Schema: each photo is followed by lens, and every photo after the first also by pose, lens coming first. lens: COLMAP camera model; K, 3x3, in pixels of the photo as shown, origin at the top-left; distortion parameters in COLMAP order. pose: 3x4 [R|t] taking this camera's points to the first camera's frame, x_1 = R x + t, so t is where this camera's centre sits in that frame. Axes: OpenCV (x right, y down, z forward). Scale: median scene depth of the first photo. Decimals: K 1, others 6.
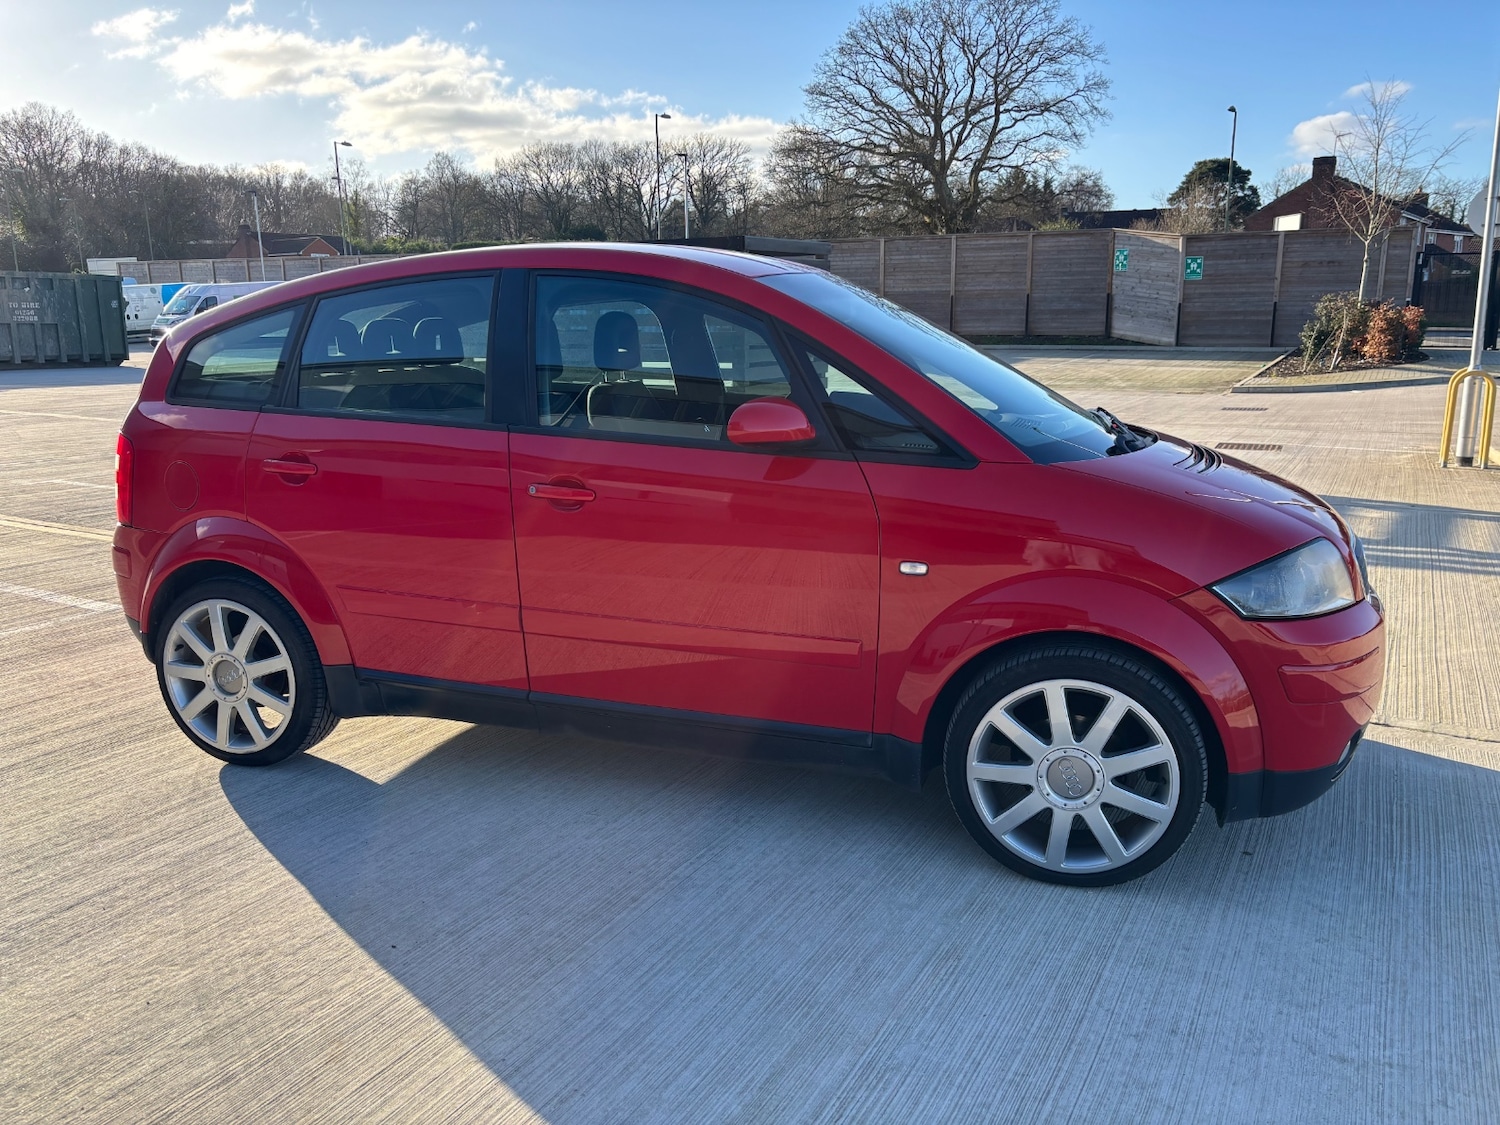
lens RADIAL K [[1143.6, 0, 744.9], [0, 1143.6, 561.9], [0, 0, 1]] dist [0.041839, -0.044082]
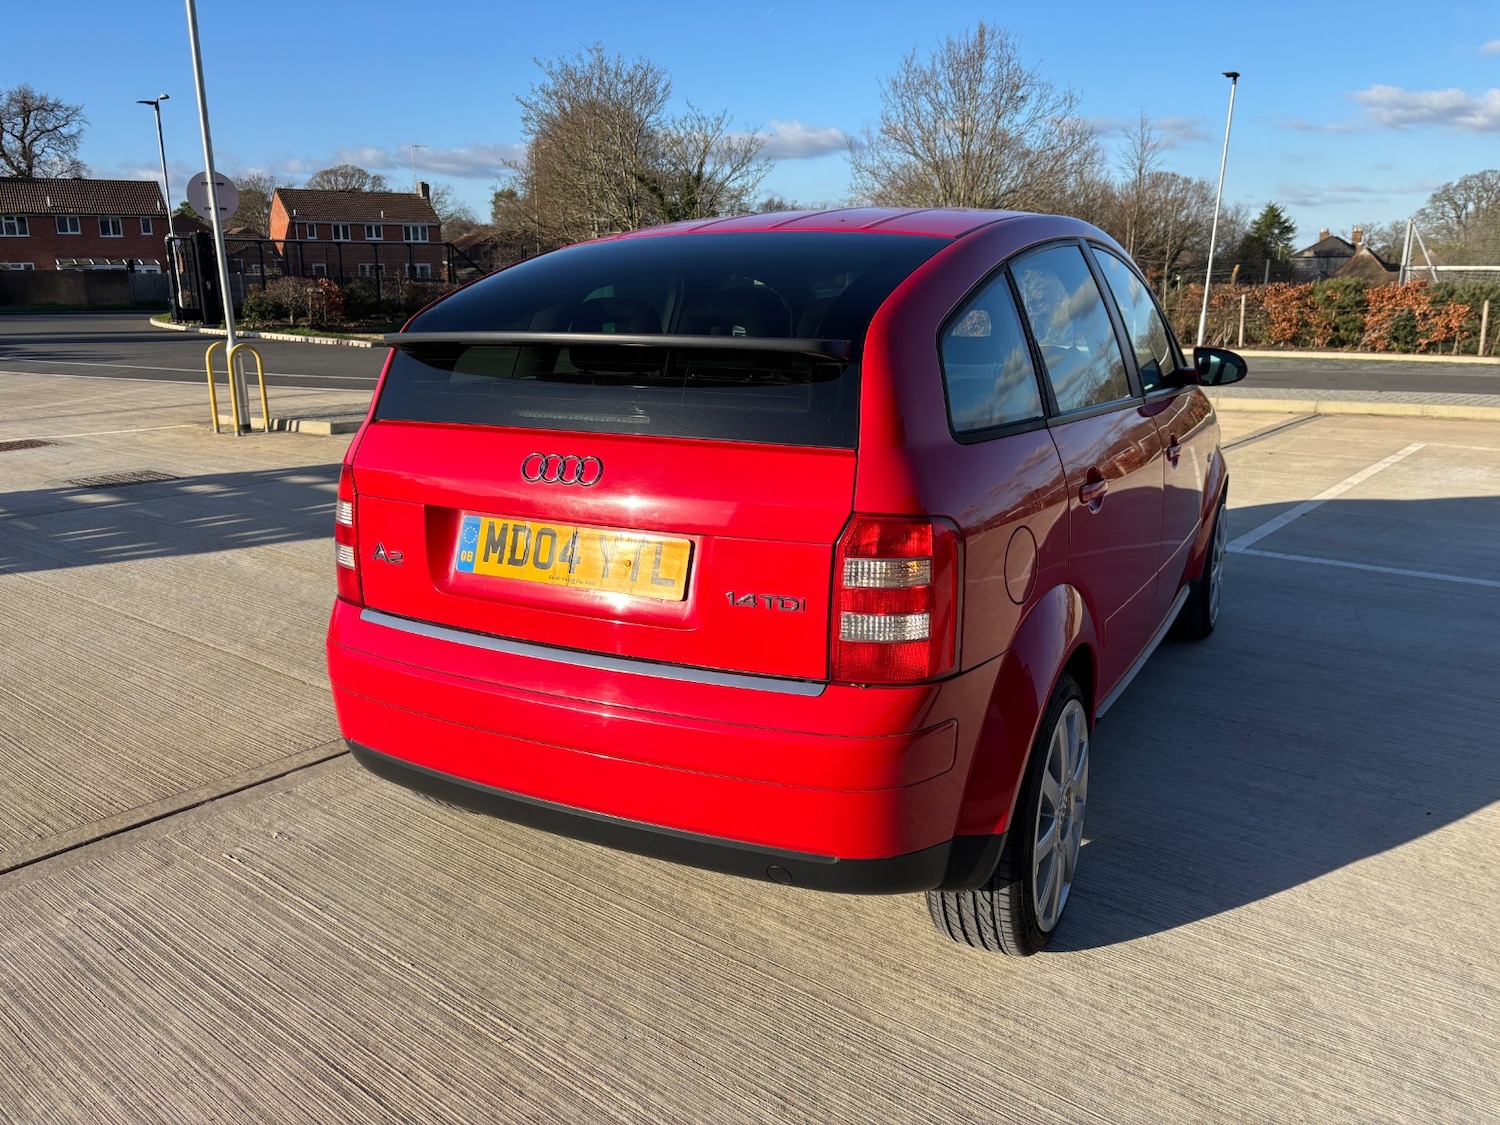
lens RADIAL K [[1143.6, 0, 749.9], [0, 1143.6, 571.0], [0, 0, 1]] dist [0.041839, -0.044082]
pose [[0.170381, -0.237809, 0.956252, -1.014046], [0.215657, 0.955914, 0.199300, -0.199828], [-0.961490, 0.172265, 0.214155, 0.922304]]
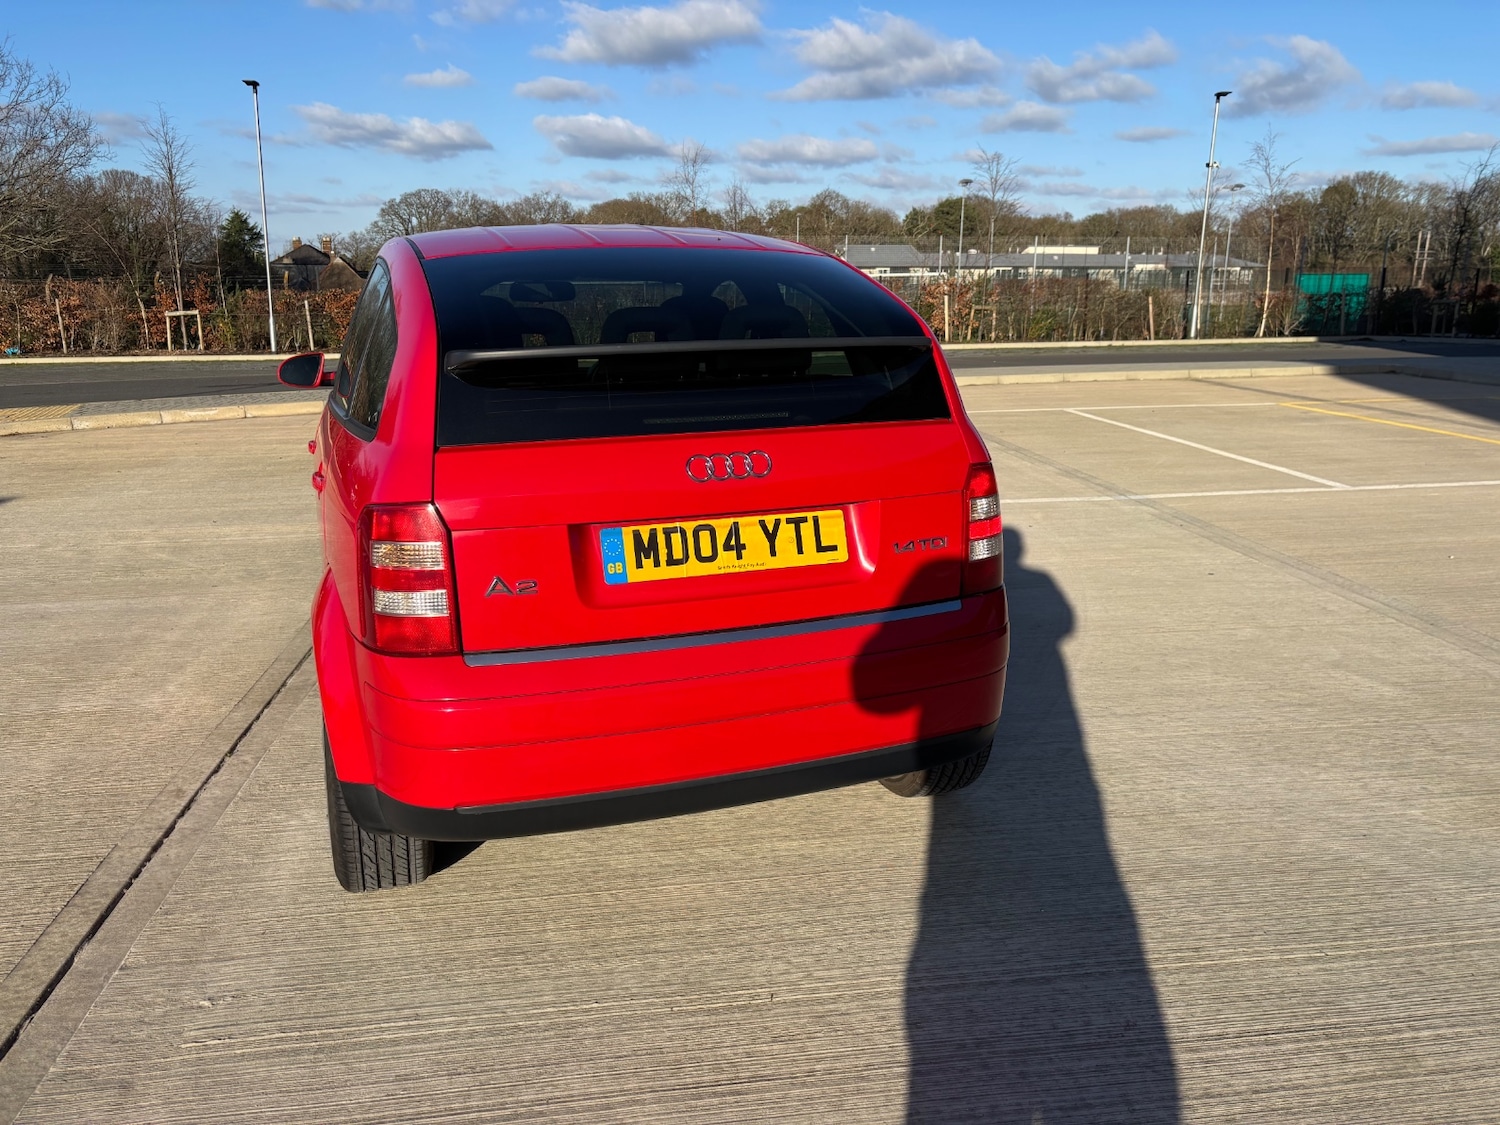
lens RADIAL K [[1143.6, 0, 748.9], [0, 1143.6, 567.9], [0, 0, 1]] dist [0.041839, -0.044082]
pose [[-0.606089, -0.184821, 0.773626, -0.969850], [0.181323, 0.914914, 0.360631, -0.322697], [-0.774453, 0.358850, -0.521007, 1.447076]]
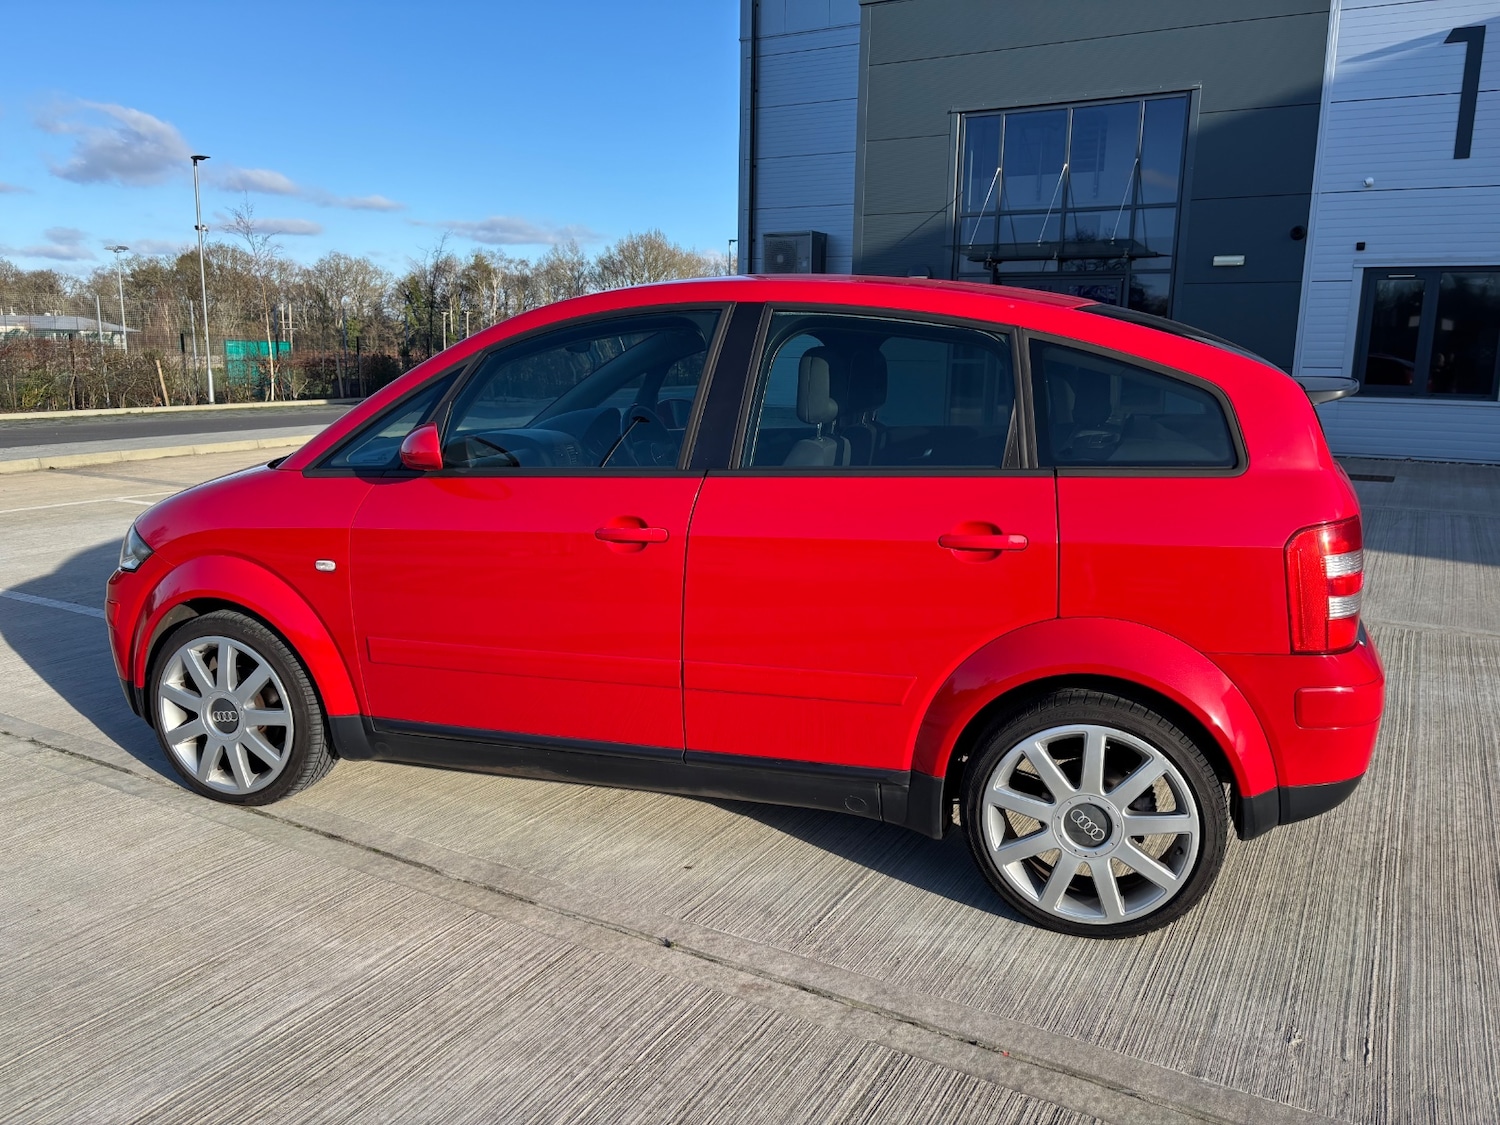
lens RADIAL K [[1143.6, 0, 758.1], [0, 1143.6, 548.8], [0, 0, 1]] dist [0.041839, -0.044082]
pose [[-0.999996, -0.001827, -0.002309, -0.071026], [-0.002571, 0.923980, 0.382432, -0.419295], [0.001435, 0.382436, -0.923981, 1.903014]]
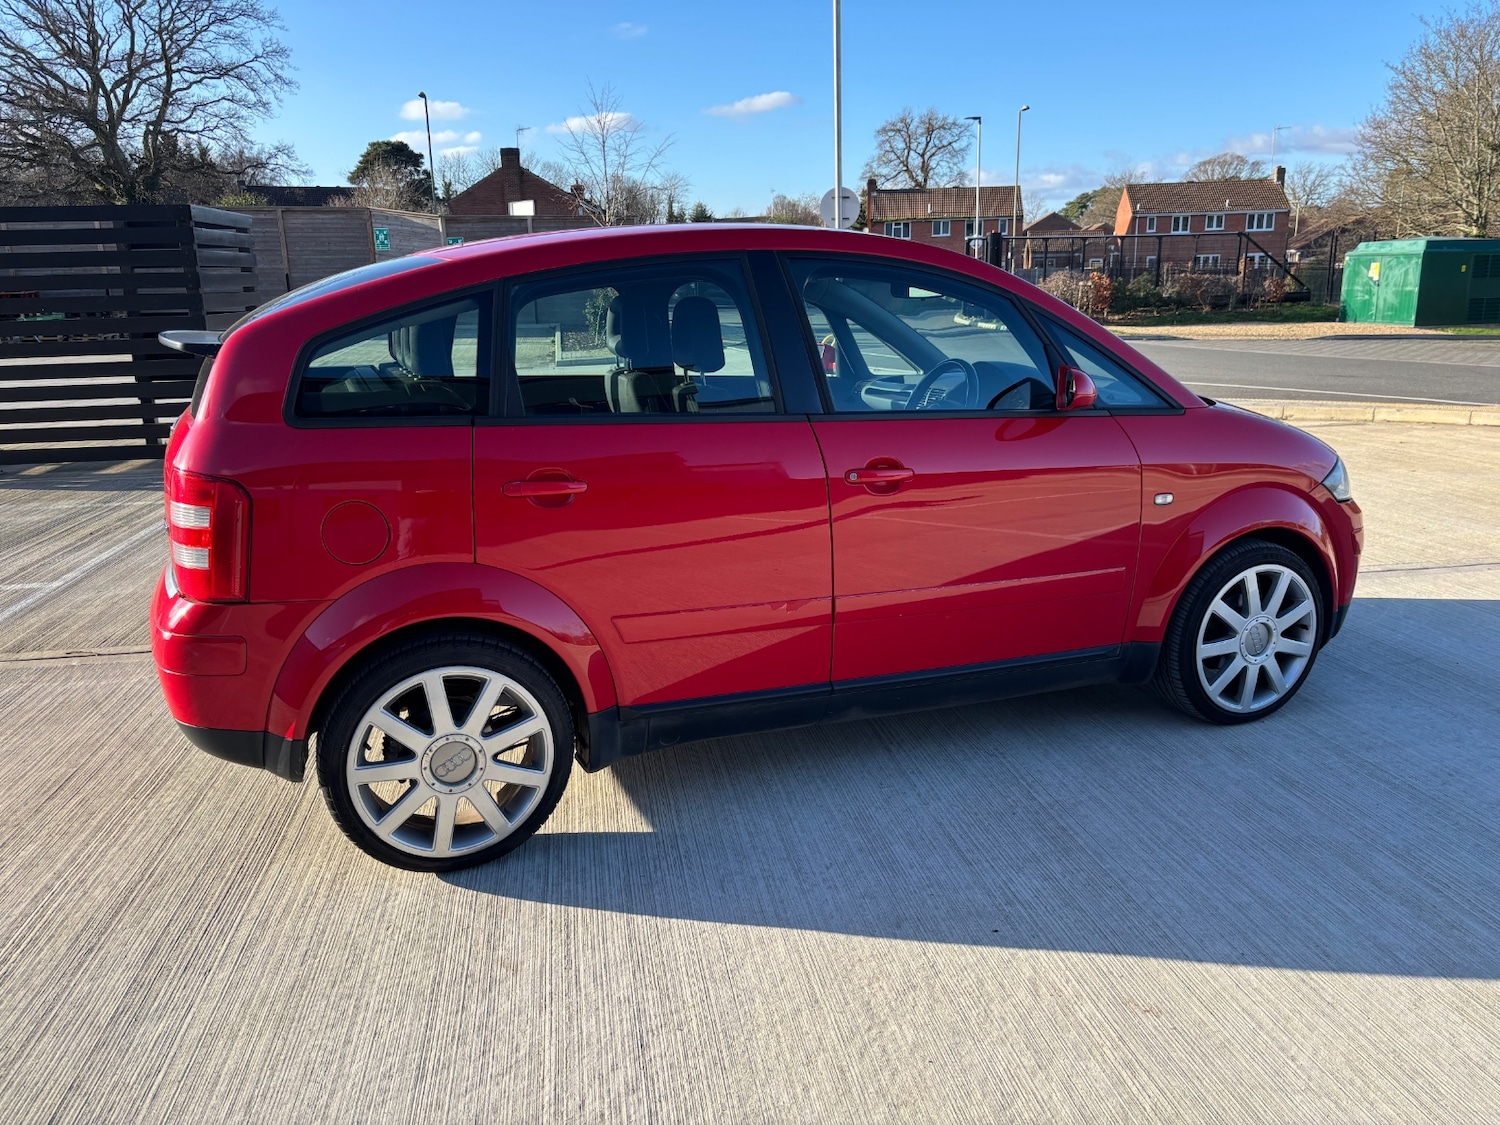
lens RADIAL K [[1143.6, 0, 757.1], [0, 1143.6, 568.4], [0, 0, 1]] dist [0.041839, -0.044082]
pose [[0.770588, -0.161575, 0.616512, -0.690642], [0.147856, 0.986261, 0.073671, -0.054878], [-0.619946, 0.034385, 0.783891, 0.222683]]
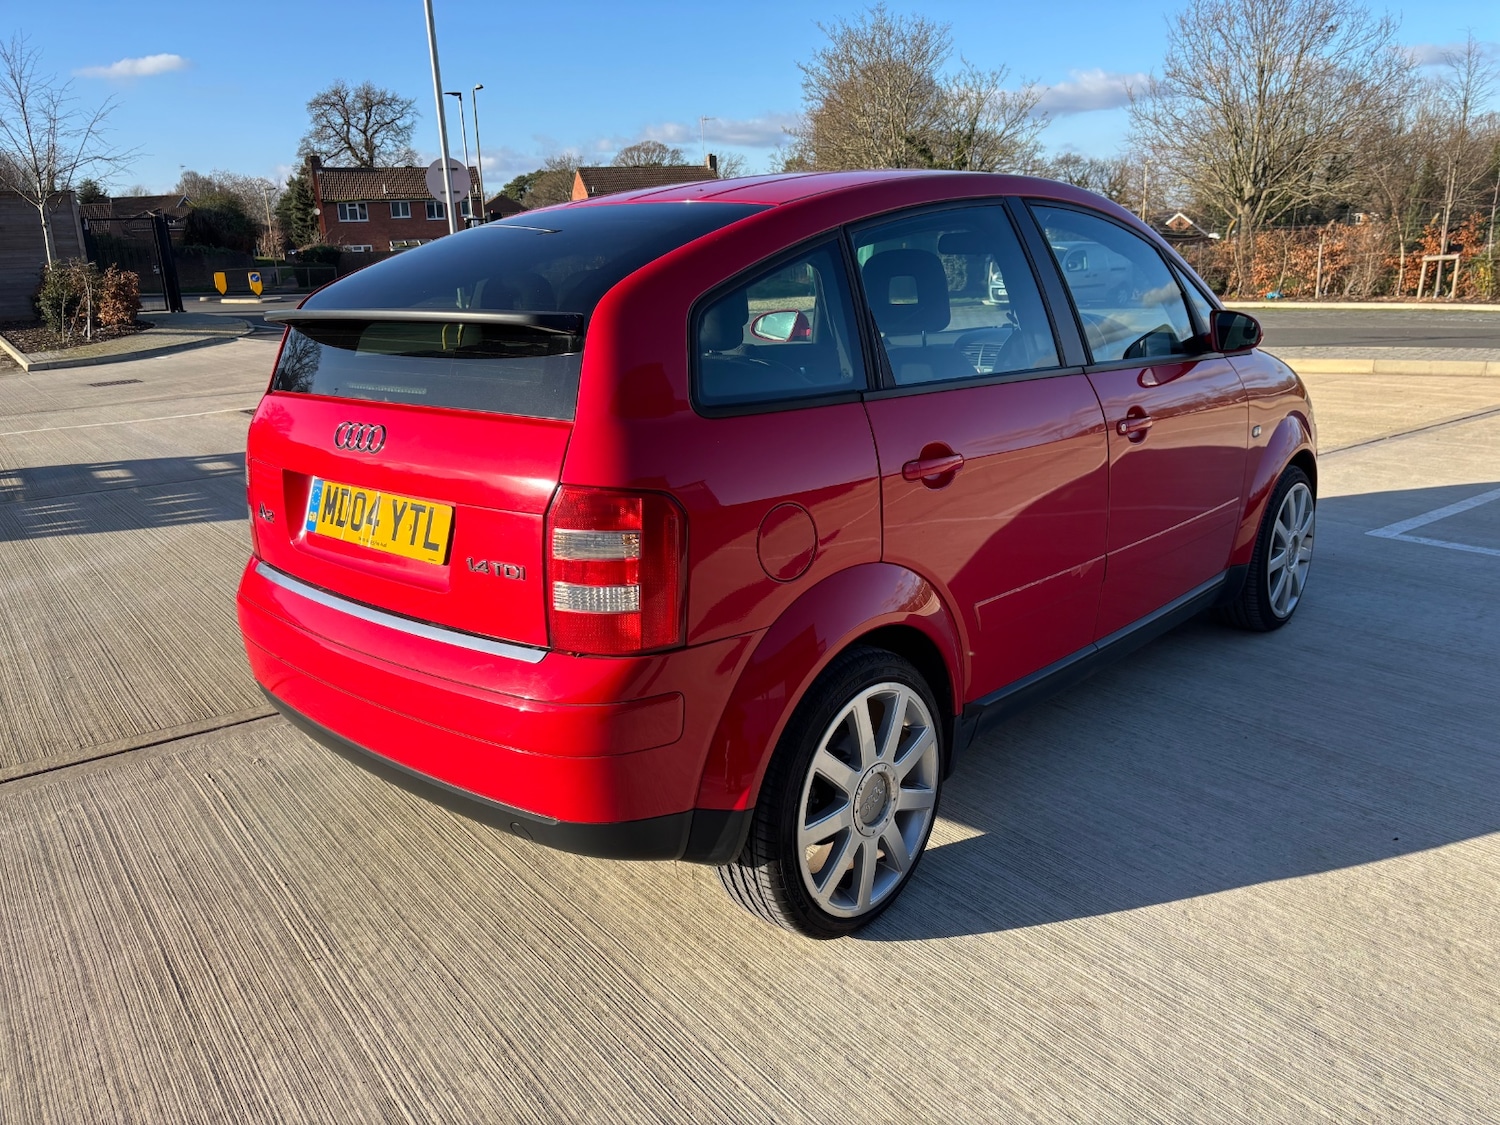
lens RADIAL K [[1143.6, 0, 755.5], [0, 1143.6, 571.0], [0, 0, 1]] dist [0.041839, -0.044082]
pose [[0.401164, -0.253991, 0.880089, -0.946285], [0.225875, 0.958550, 0.173676, -0.146958], [-0.887721, 0.129117, 0.441906, 0.683991]]
